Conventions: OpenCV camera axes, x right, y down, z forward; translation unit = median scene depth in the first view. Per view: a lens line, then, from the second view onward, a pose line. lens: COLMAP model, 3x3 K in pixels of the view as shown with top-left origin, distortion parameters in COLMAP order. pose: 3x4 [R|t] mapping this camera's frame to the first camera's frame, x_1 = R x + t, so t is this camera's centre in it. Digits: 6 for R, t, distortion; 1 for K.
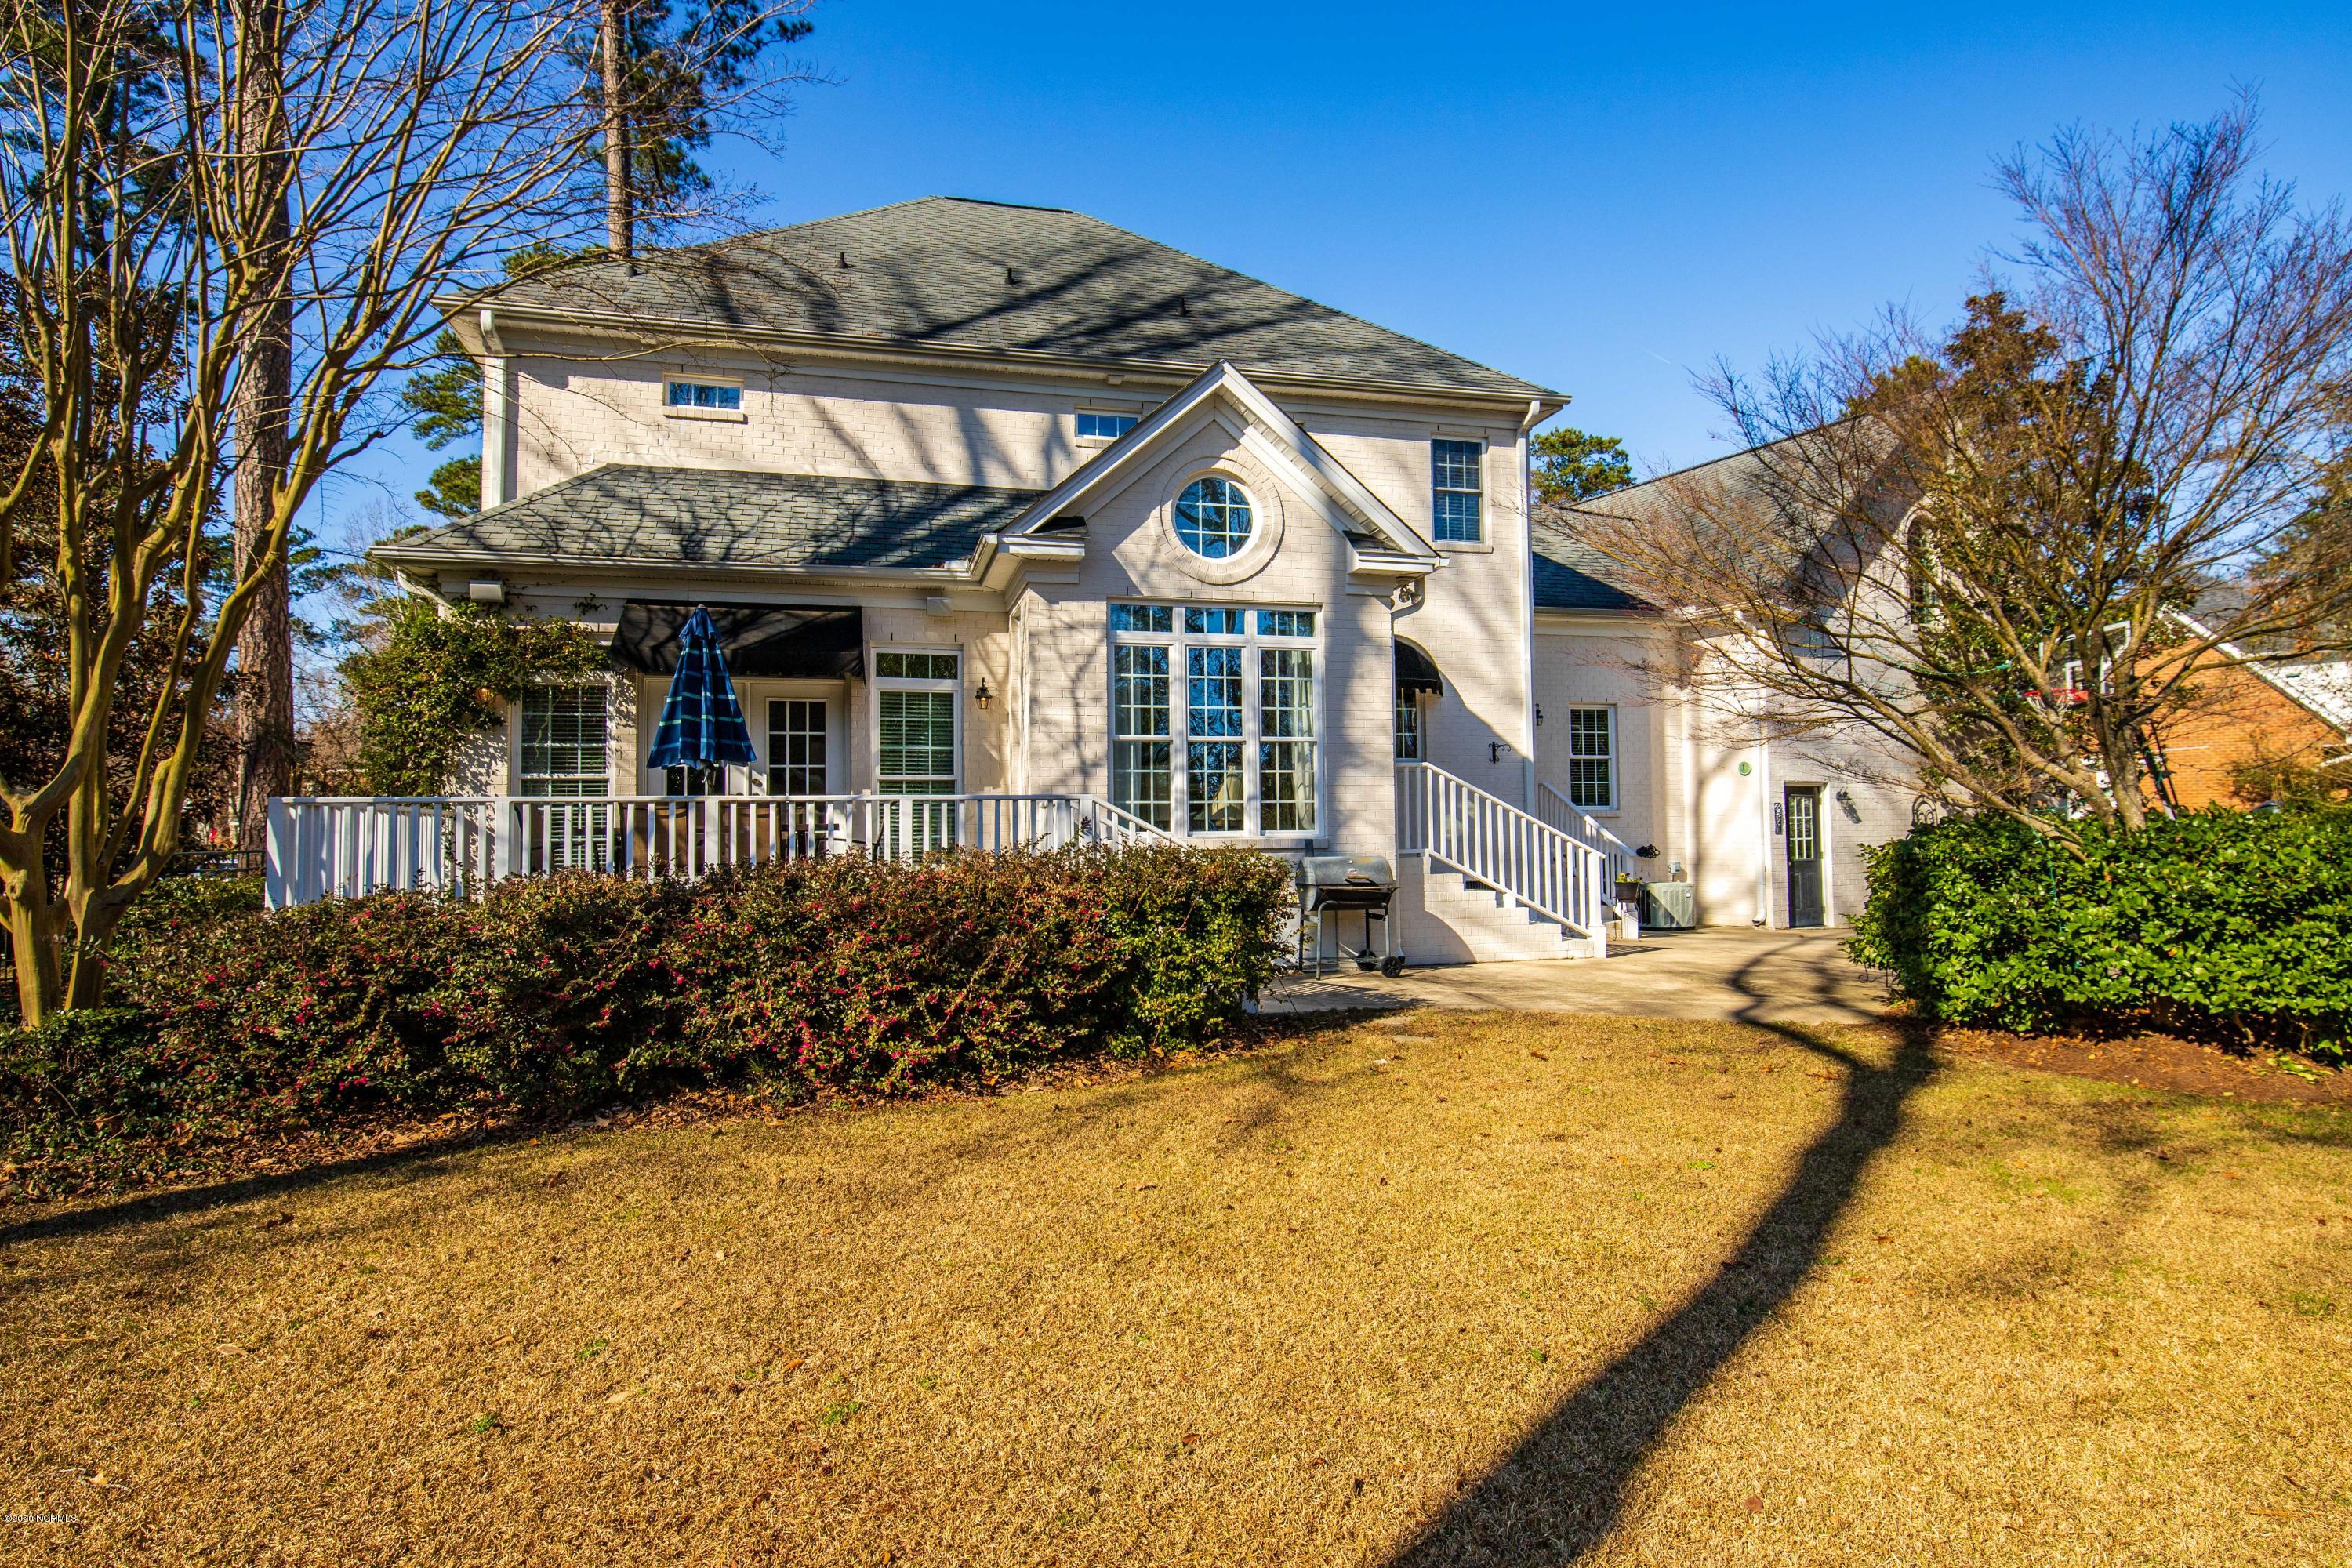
lens RADIAL K [[1324.7, 0, 1176.5], [0, 1324.7, 783.1], [0, 0, 1]] dist [0.006602, 0.000662]
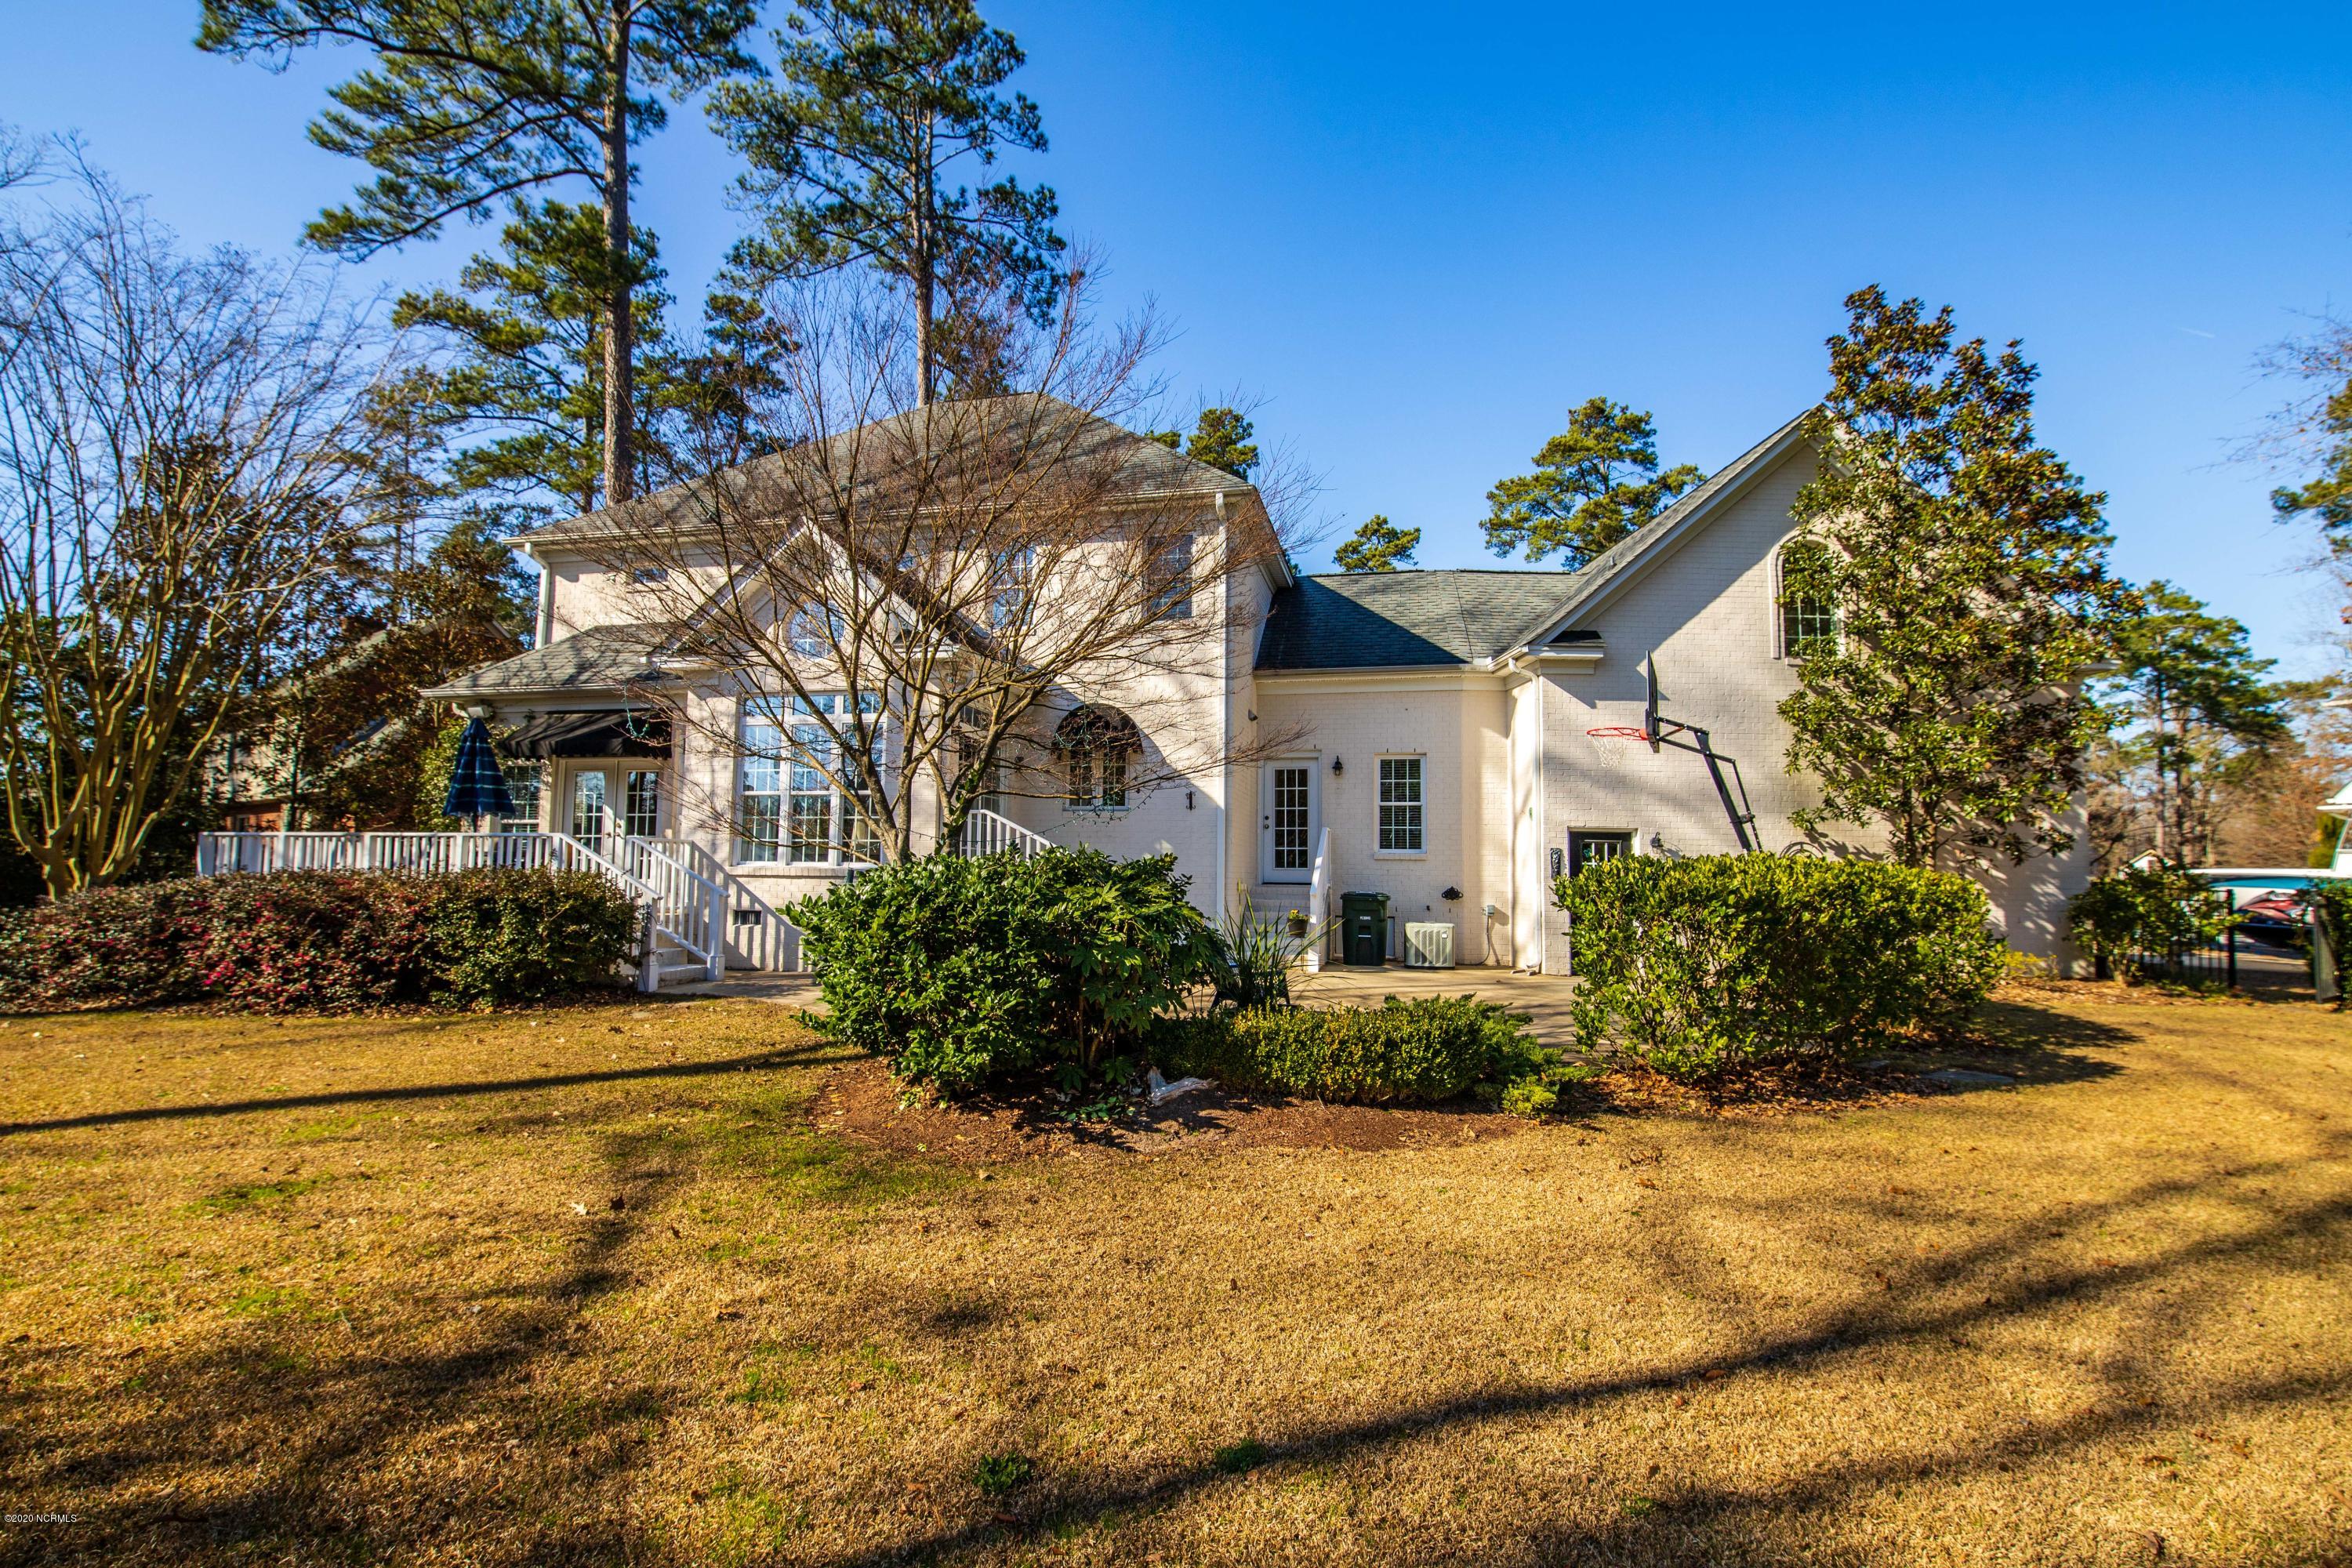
lens RADIAL K [[1106.6, 0, 1176.8], [0, 1106.6, 792.0], [0, 0, 1]] dist [0.019412, -0.000124]
pose [[0.874980, -0.014212, -0.483951, 0.692380], [-0.002876, 0.999399, -0.034550, 0.002538], [0.484151, 0.031623, 0.874413, 0.145870]]
